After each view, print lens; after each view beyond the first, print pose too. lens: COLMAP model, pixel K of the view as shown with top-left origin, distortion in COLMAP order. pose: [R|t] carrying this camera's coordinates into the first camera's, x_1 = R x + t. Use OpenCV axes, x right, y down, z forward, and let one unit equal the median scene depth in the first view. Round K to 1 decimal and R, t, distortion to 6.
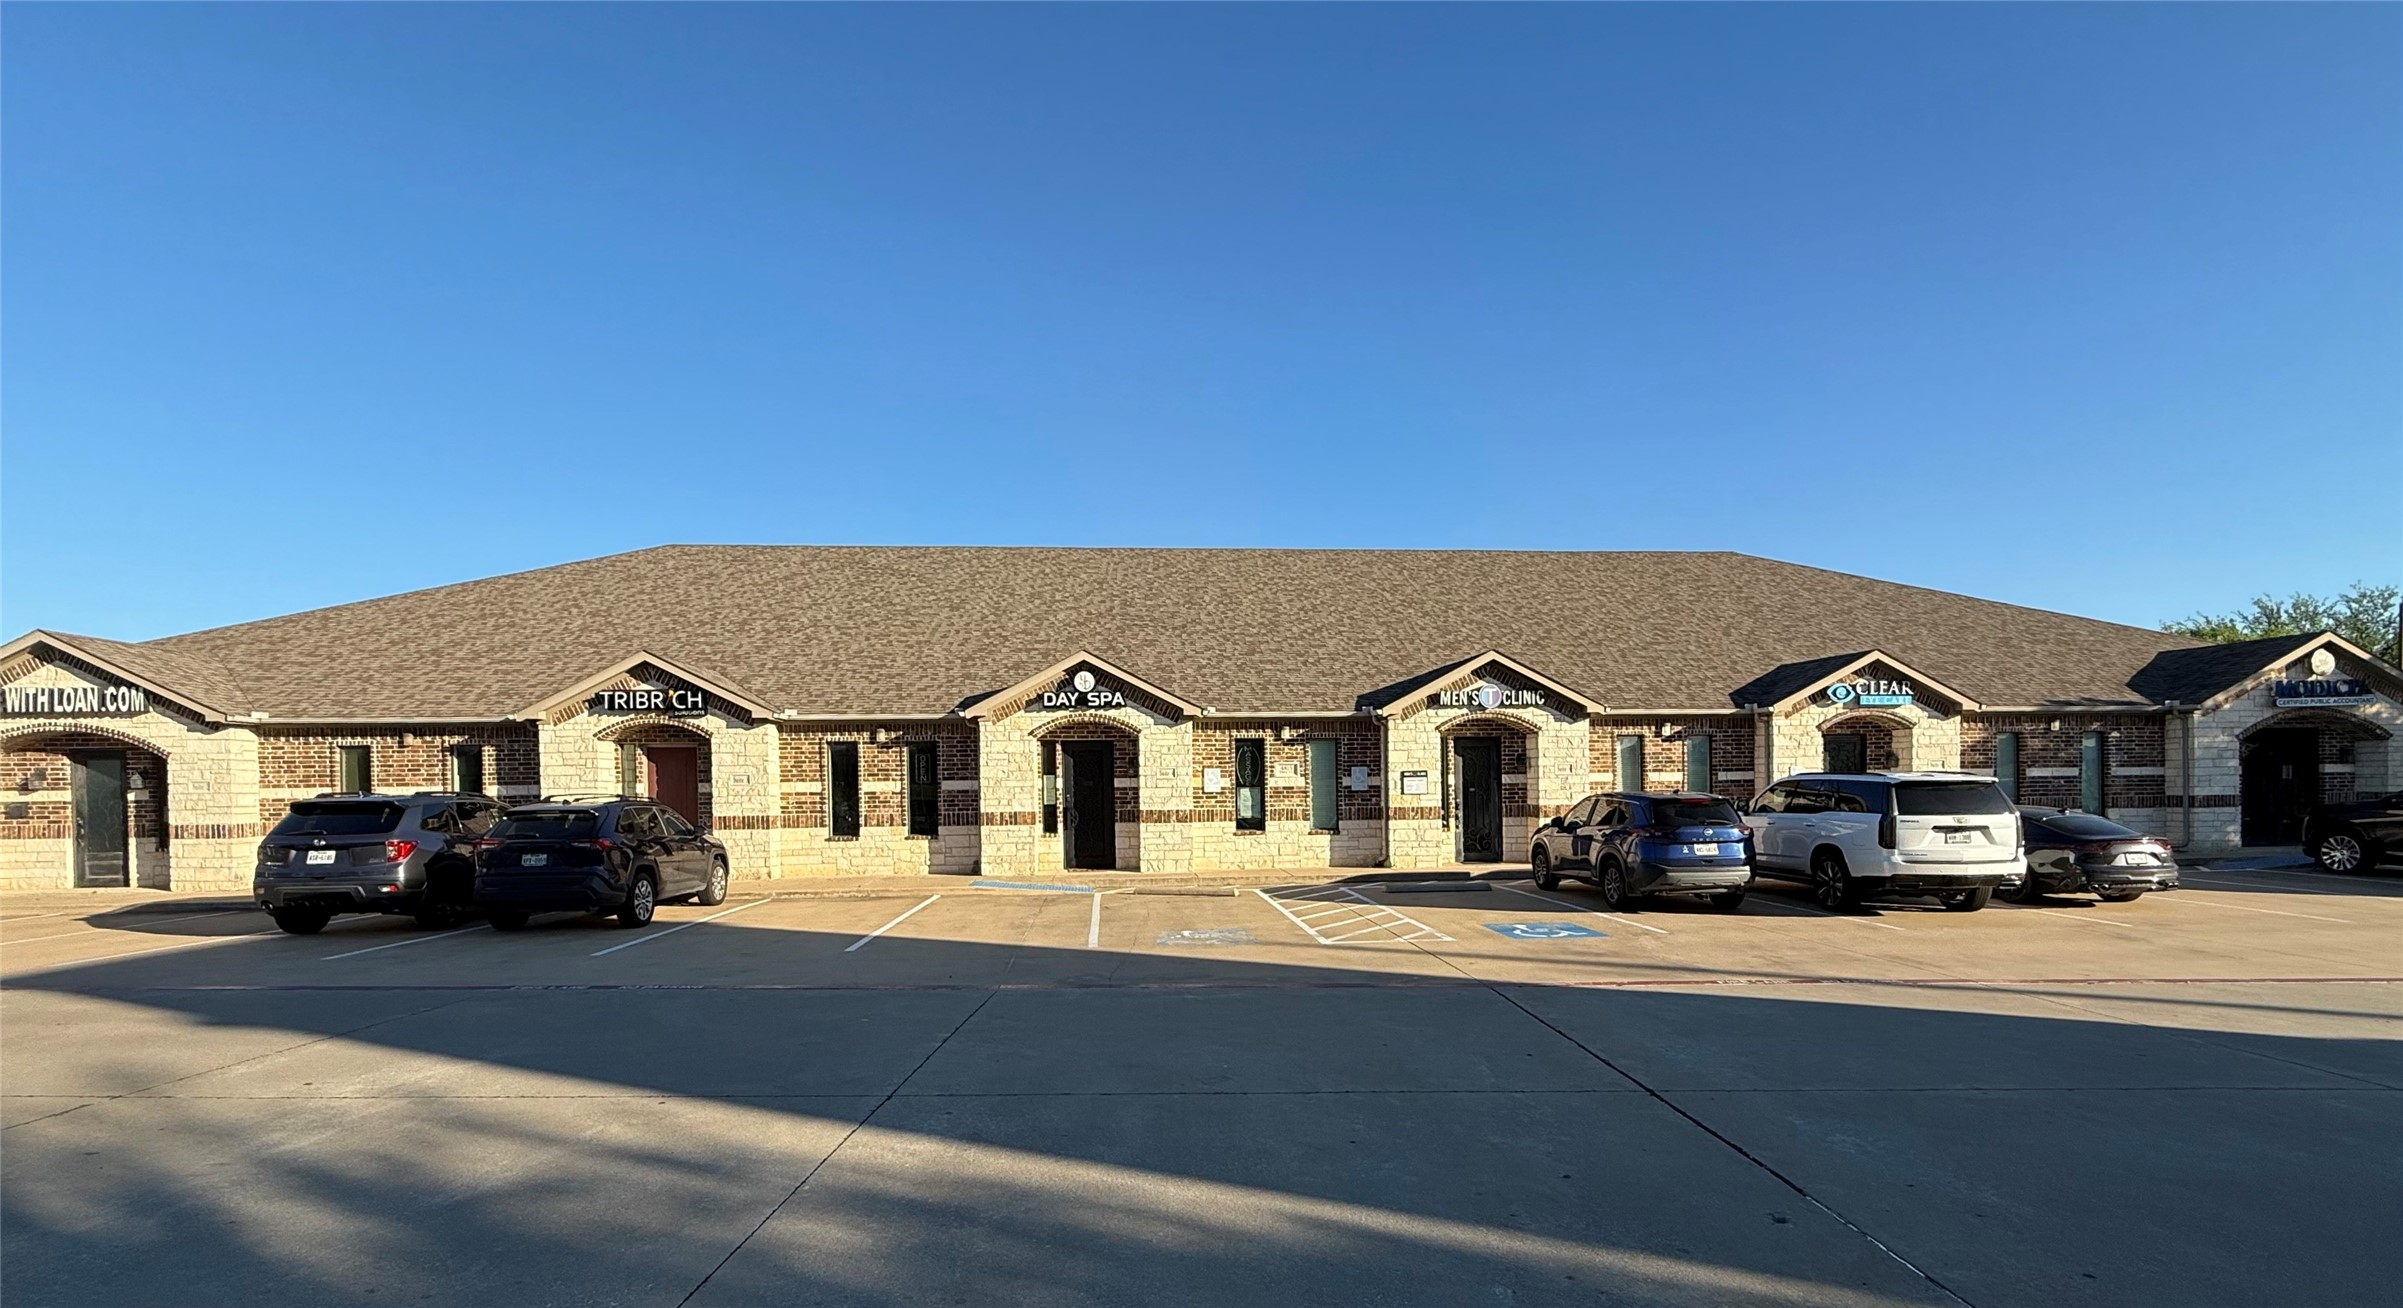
lens RADIAL K [[931.8, 0, 1187.6], [0, 931.8, 799.0], [0, 0, 1]] dist [-0.001449, 0.000076]
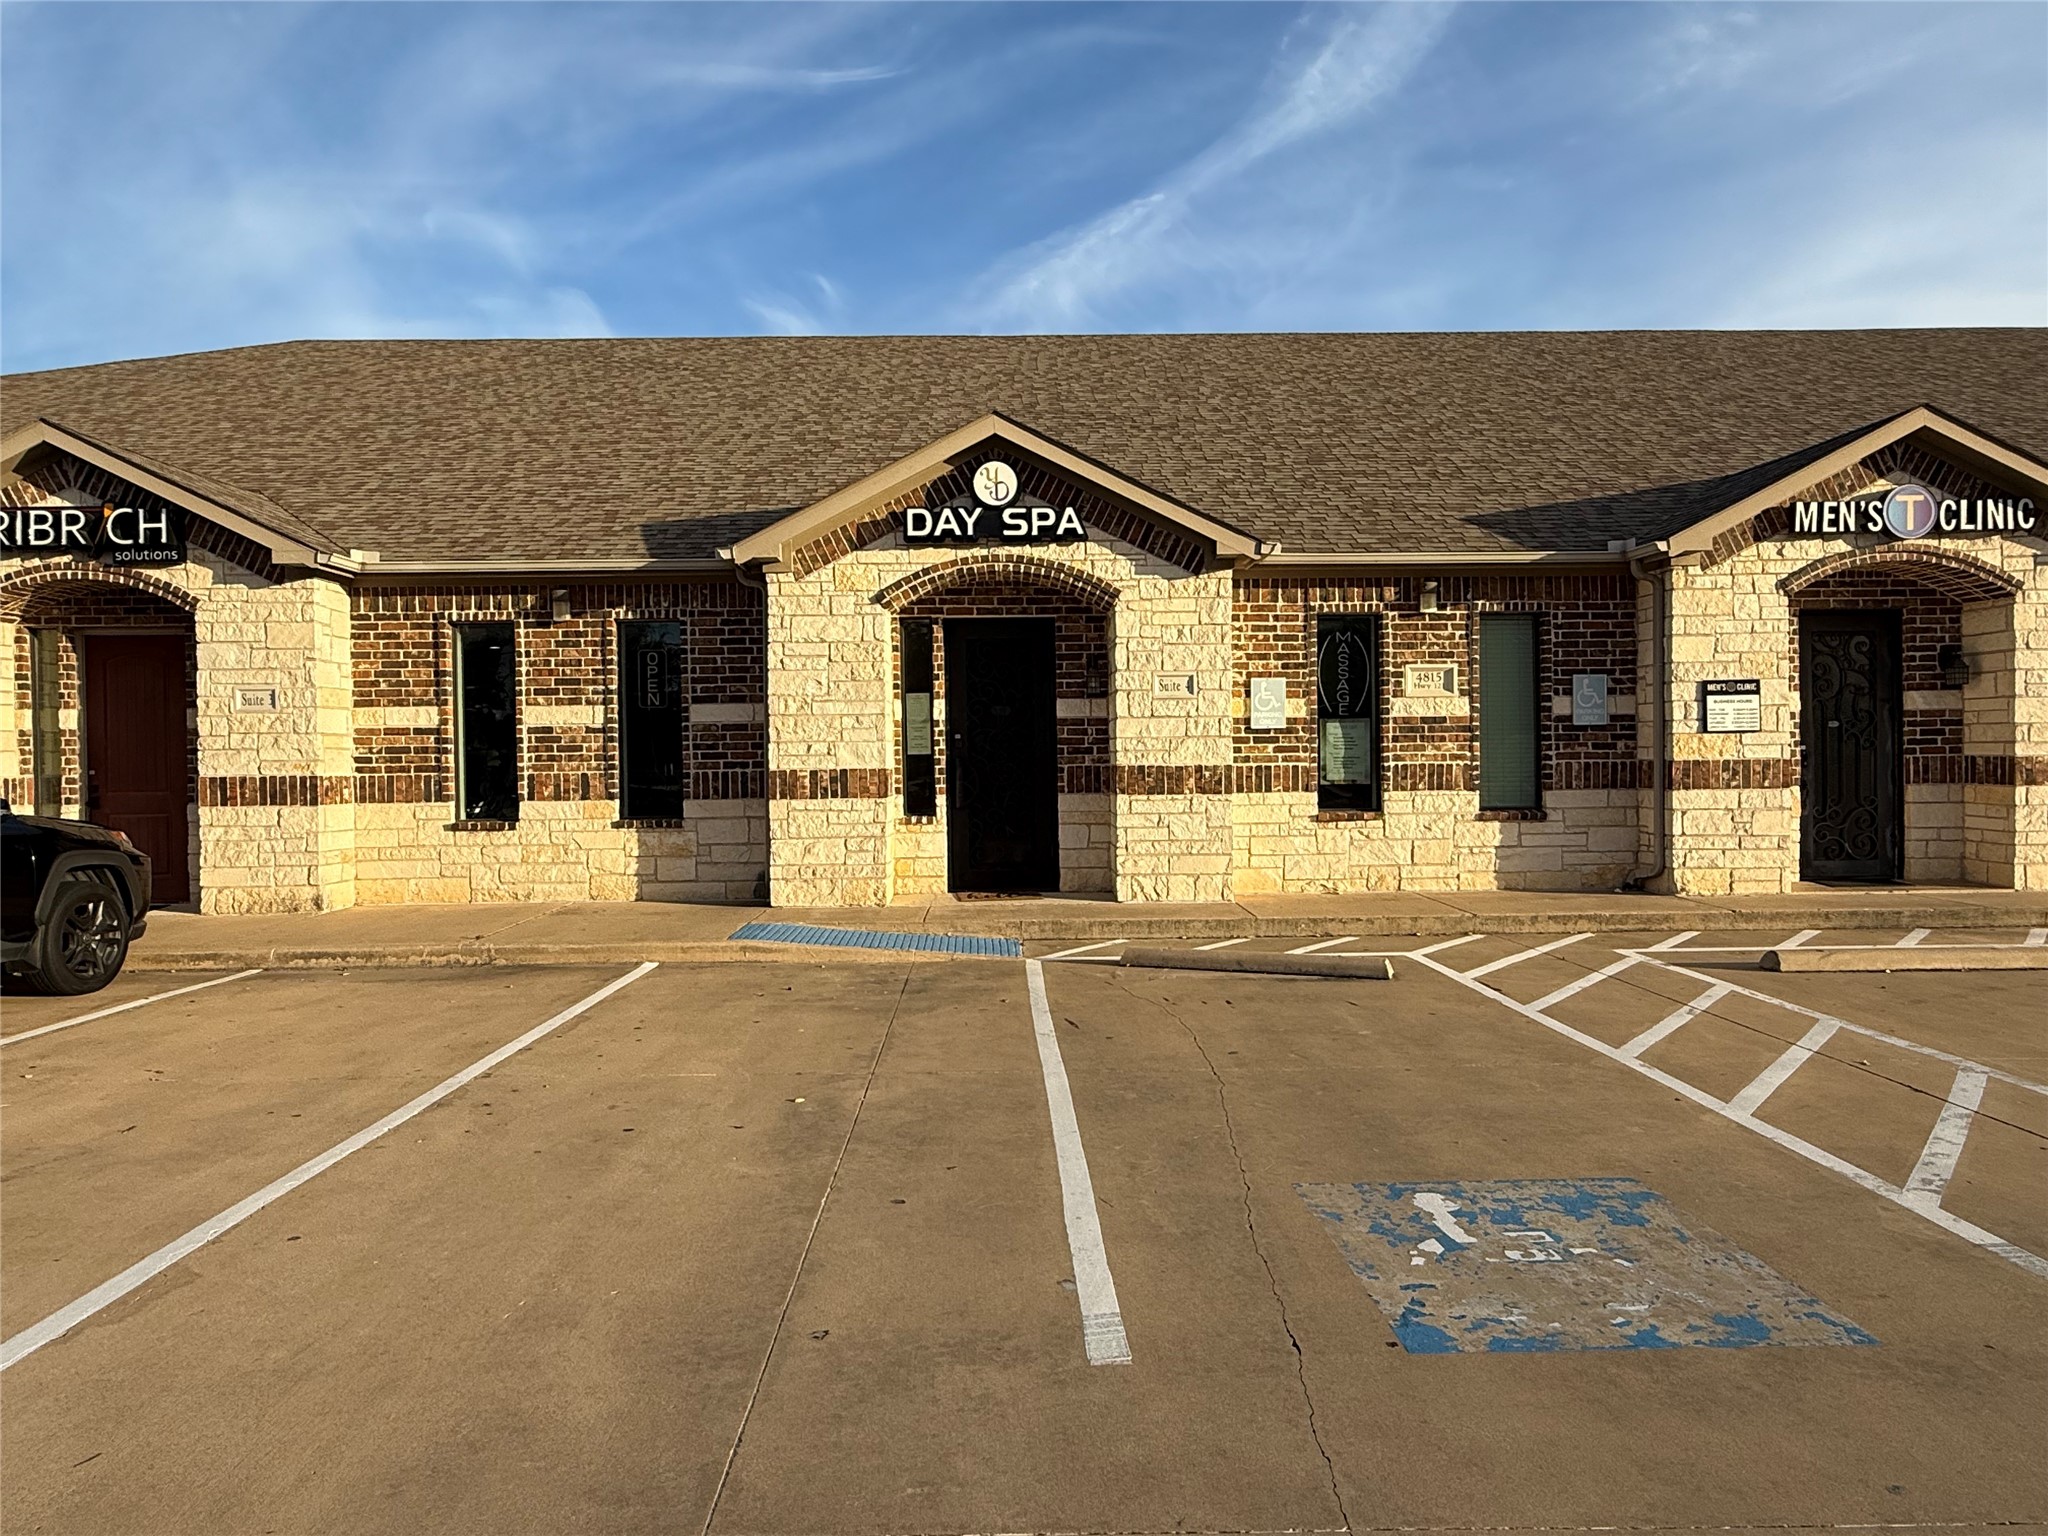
lens RADIAL K [[1186.3, 0, 1018.6], [0, 1186.3, 765.5], [0, 0, 1]] dist [-0.000897, -0.000456]
pose [[0.997898, 0.001288, -0.064797, -0.059457], [-0.001732, 0.999975, -0.006797, 0.015055], [0.064787, 0.006895, 0.997875, 0.410191]]
